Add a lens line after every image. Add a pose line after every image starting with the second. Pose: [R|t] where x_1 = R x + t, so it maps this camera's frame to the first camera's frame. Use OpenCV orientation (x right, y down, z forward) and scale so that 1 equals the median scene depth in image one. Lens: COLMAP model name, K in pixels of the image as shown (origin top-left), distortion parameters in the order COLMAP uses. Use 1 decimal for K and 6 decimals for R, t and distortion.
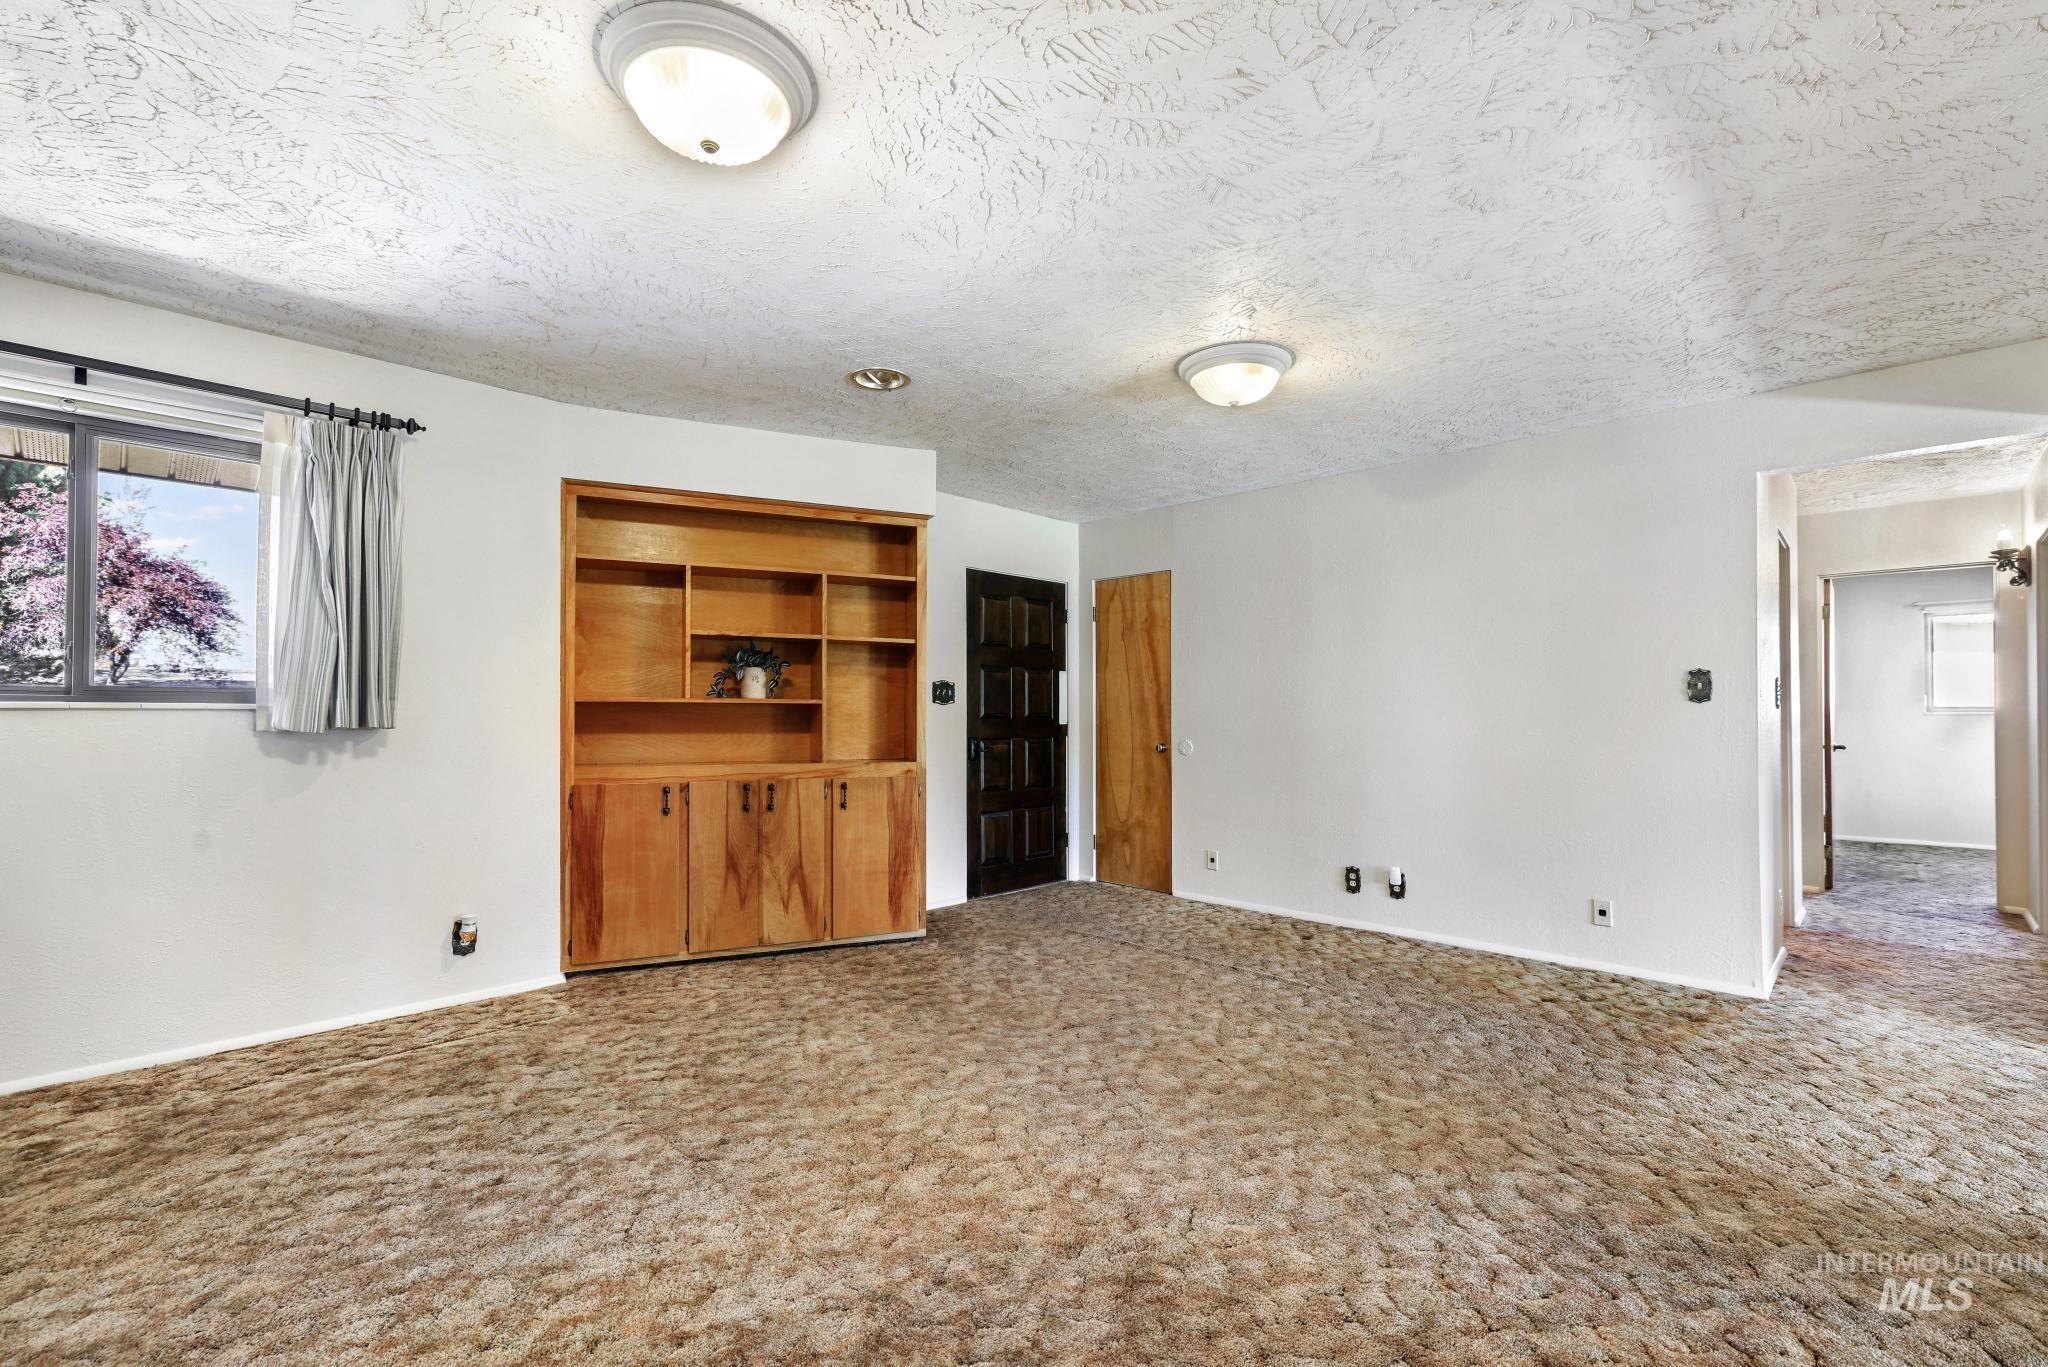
lens RADIAL K [[885.0, 0, 1044.7], [0, 885.0, 690.5], [0, 0, 1]] dist [0.009707, -0.004603]
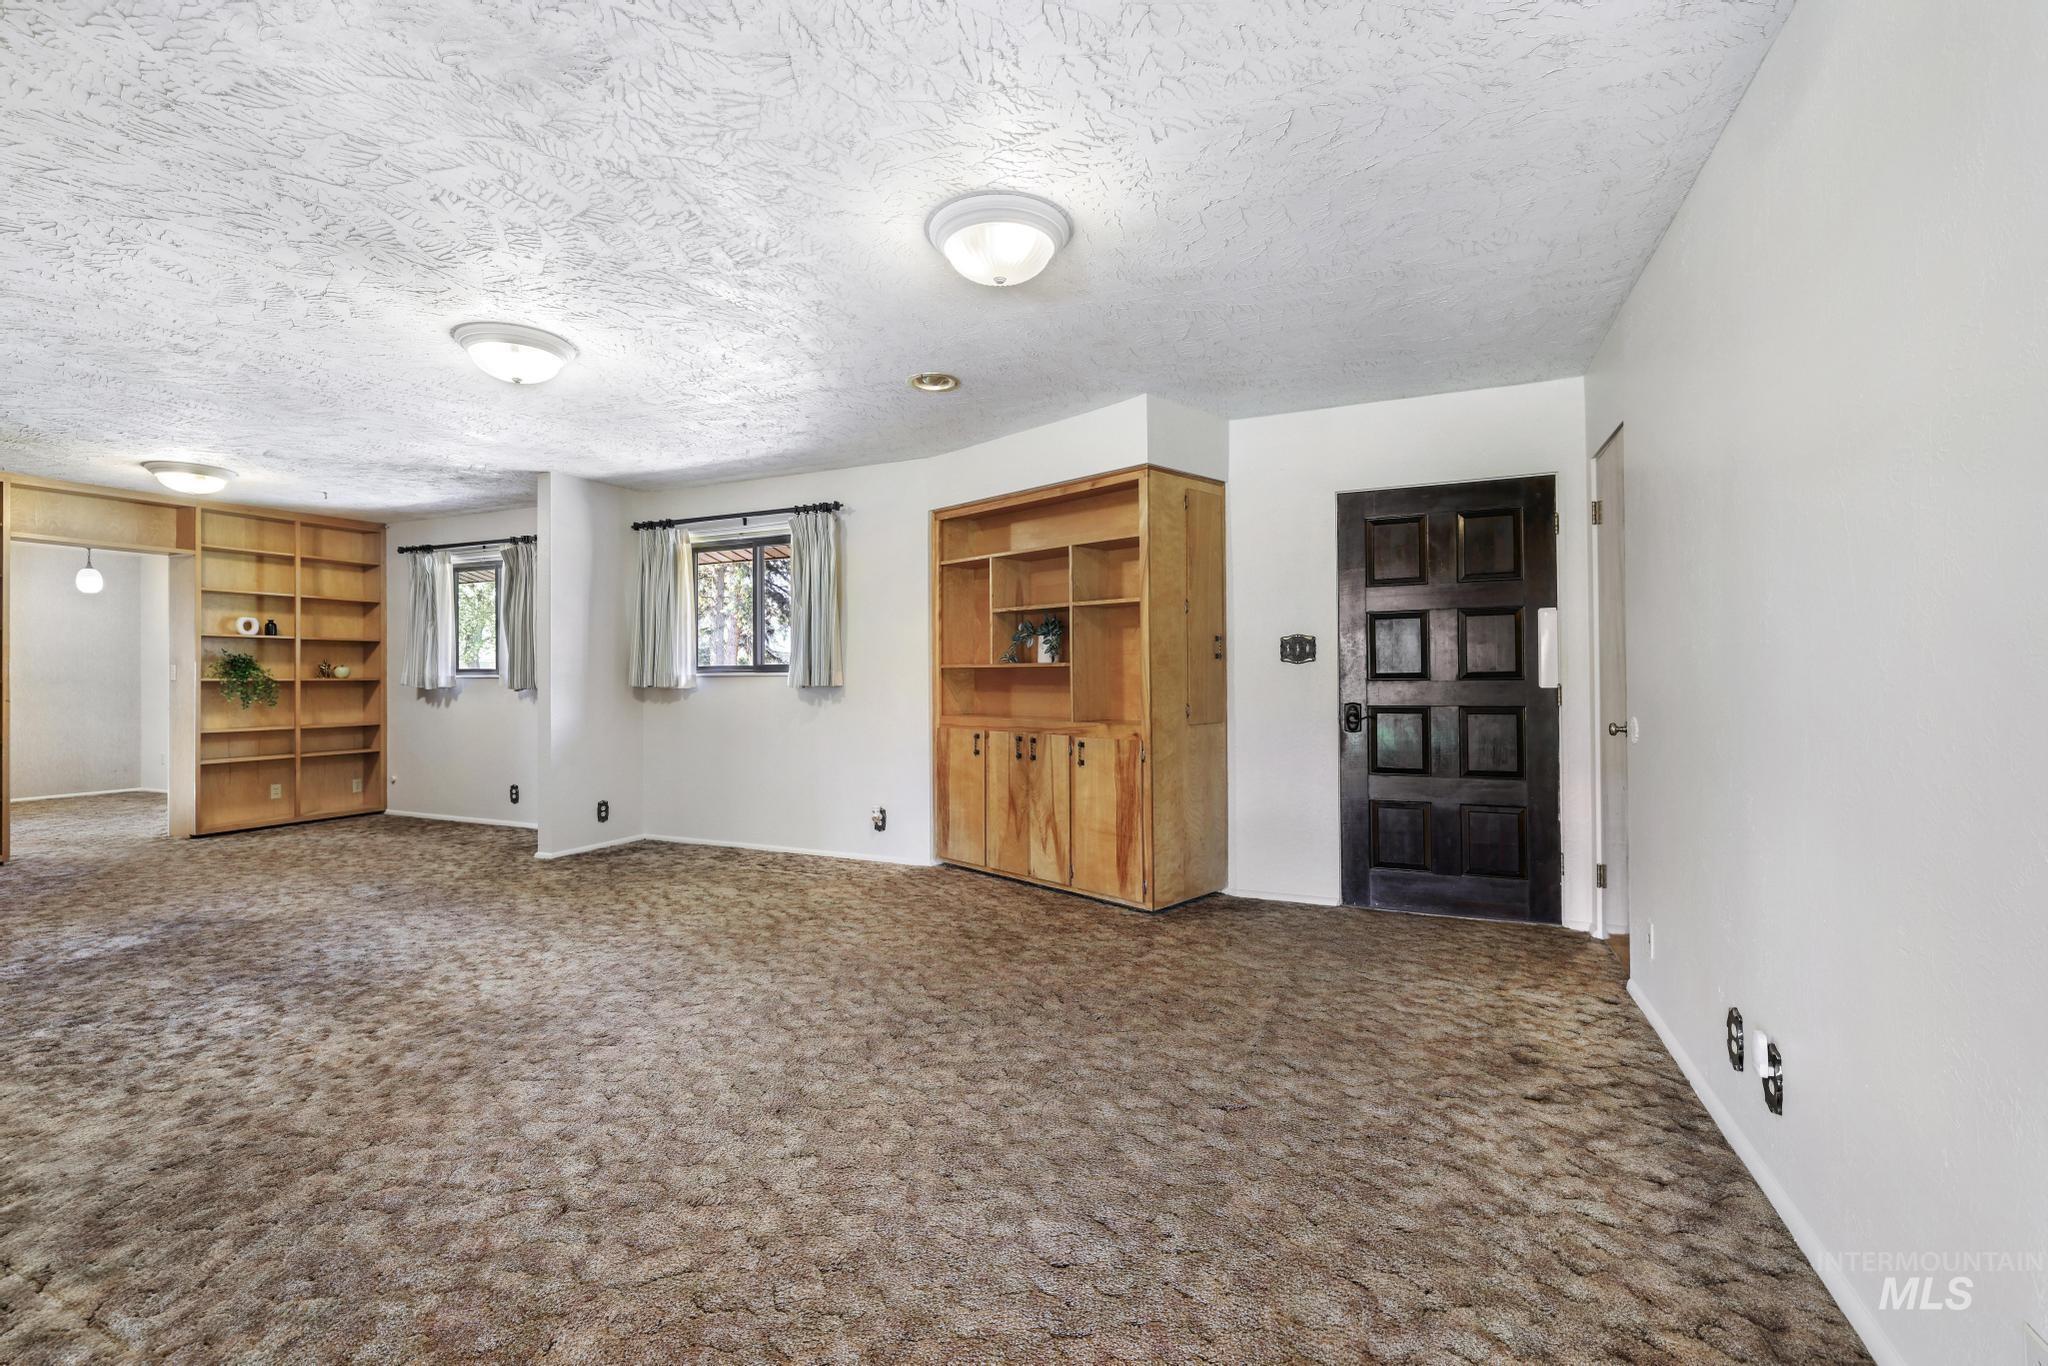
lens RADIAL K [[885.0, 0, 1006.2], [0, 885.0, 661.5], [0, 0, 1]] dist [0.009707, -0.004603]
pose [[0.323472, -0.024677, -0.945916, 0.768293], [0.028472, 0.999461, -0.016338, 0.025945], [0.945809, -0.021647, 0.324000, 0.604990]]
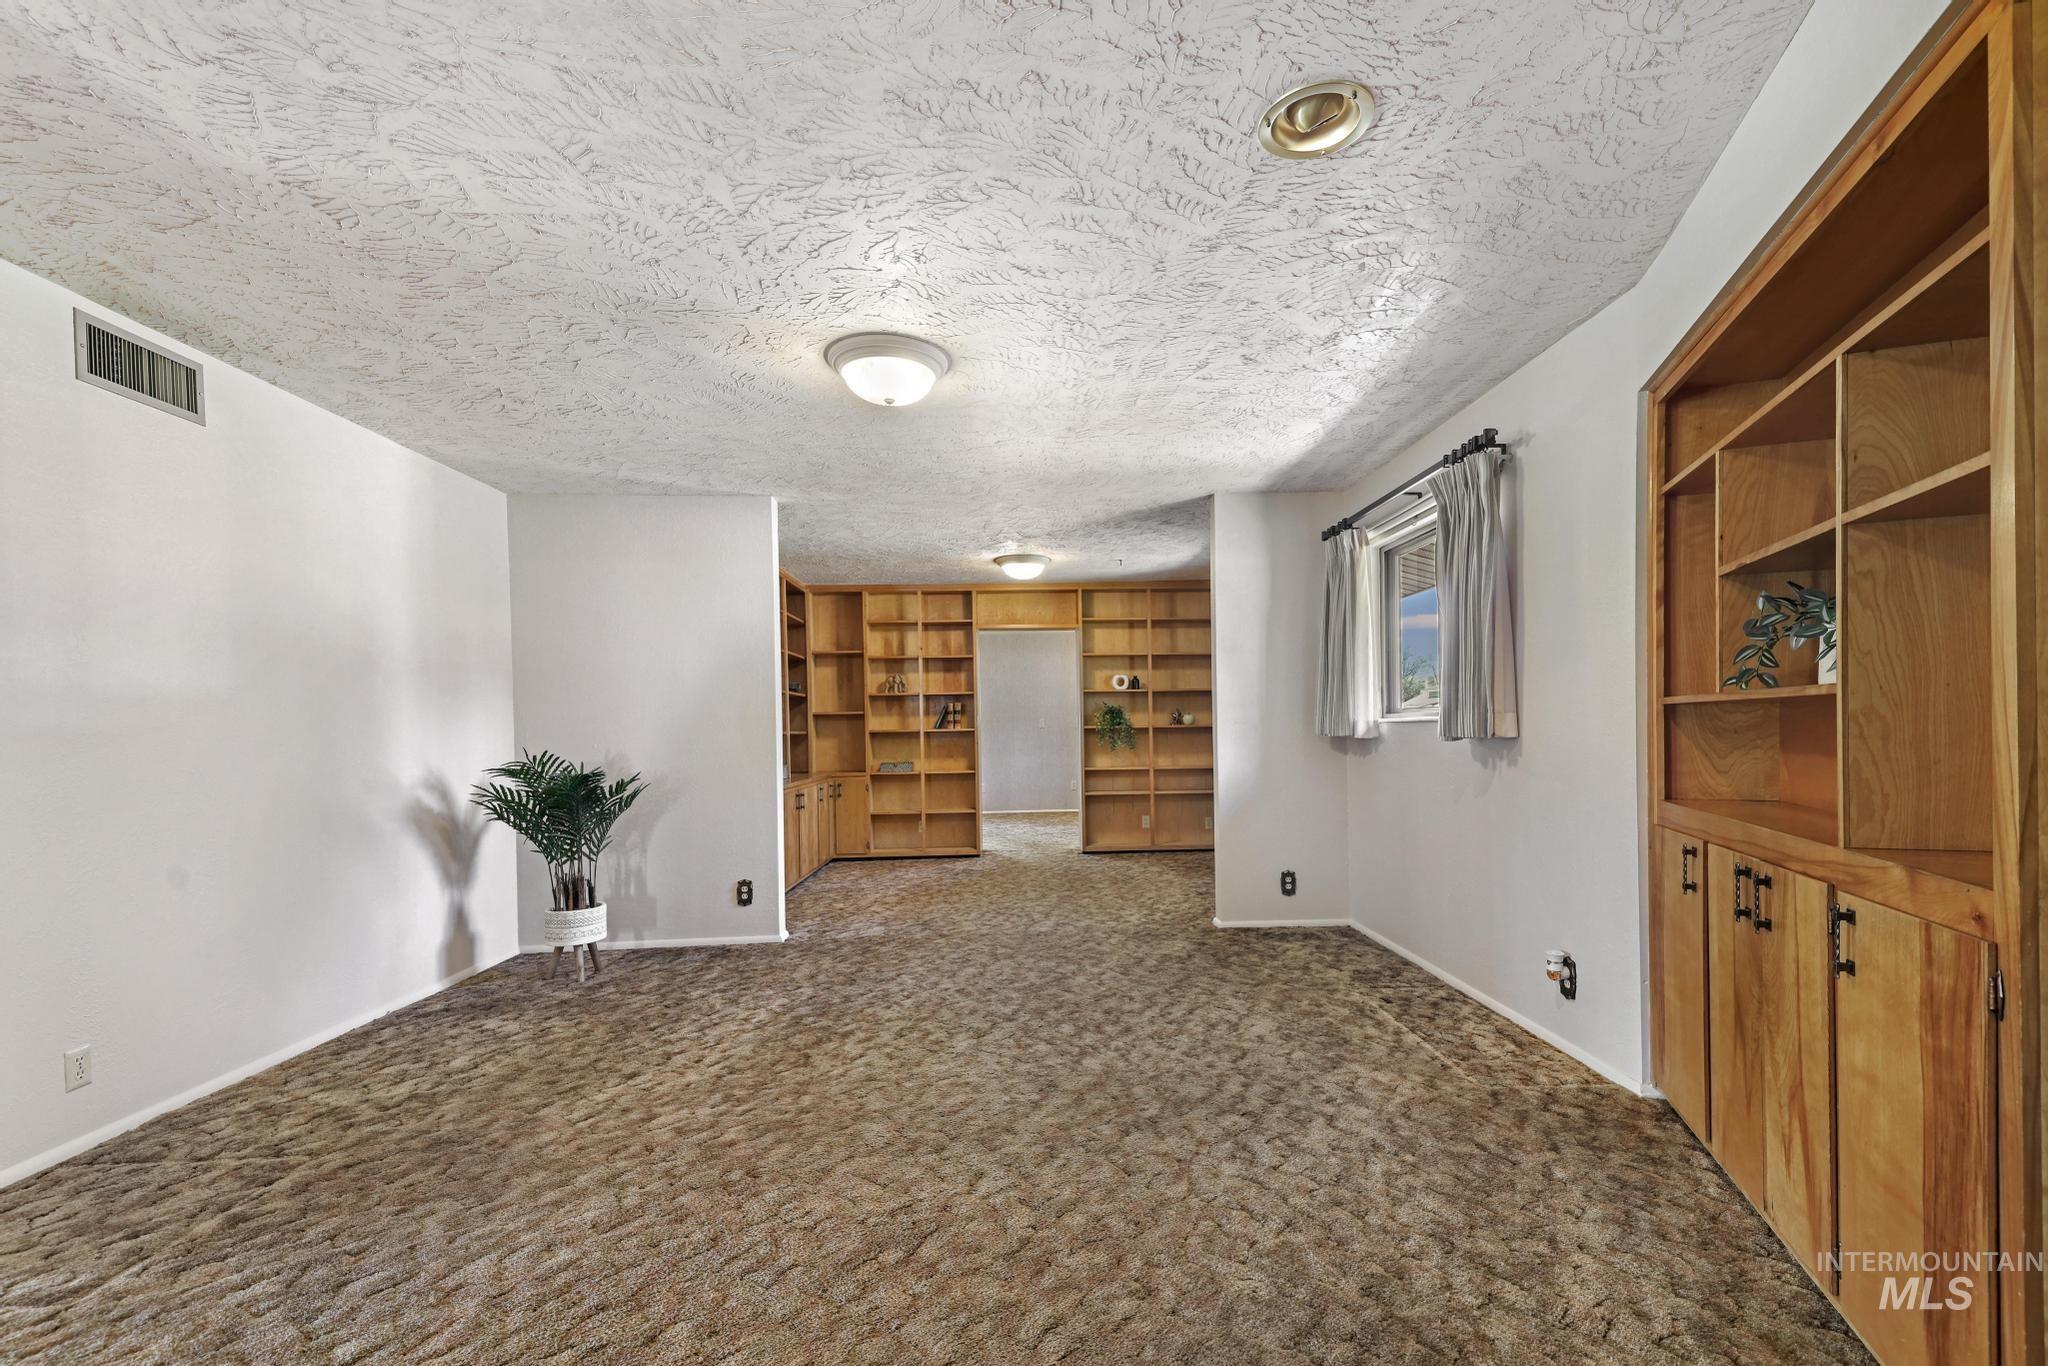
lens RADIAL K [[885.0, 0, 1071.7], [0, 885.0, 733.9], [0, 0, 1]] dist [0.009707, -0.004603]
pose [[-0.681546, 0.009011, -0.731719, 0.275360], [0.026737, 0.999563, -0.012594, 0.029954], [0.731286, -0.028148, -0.681490, 1.063182]]
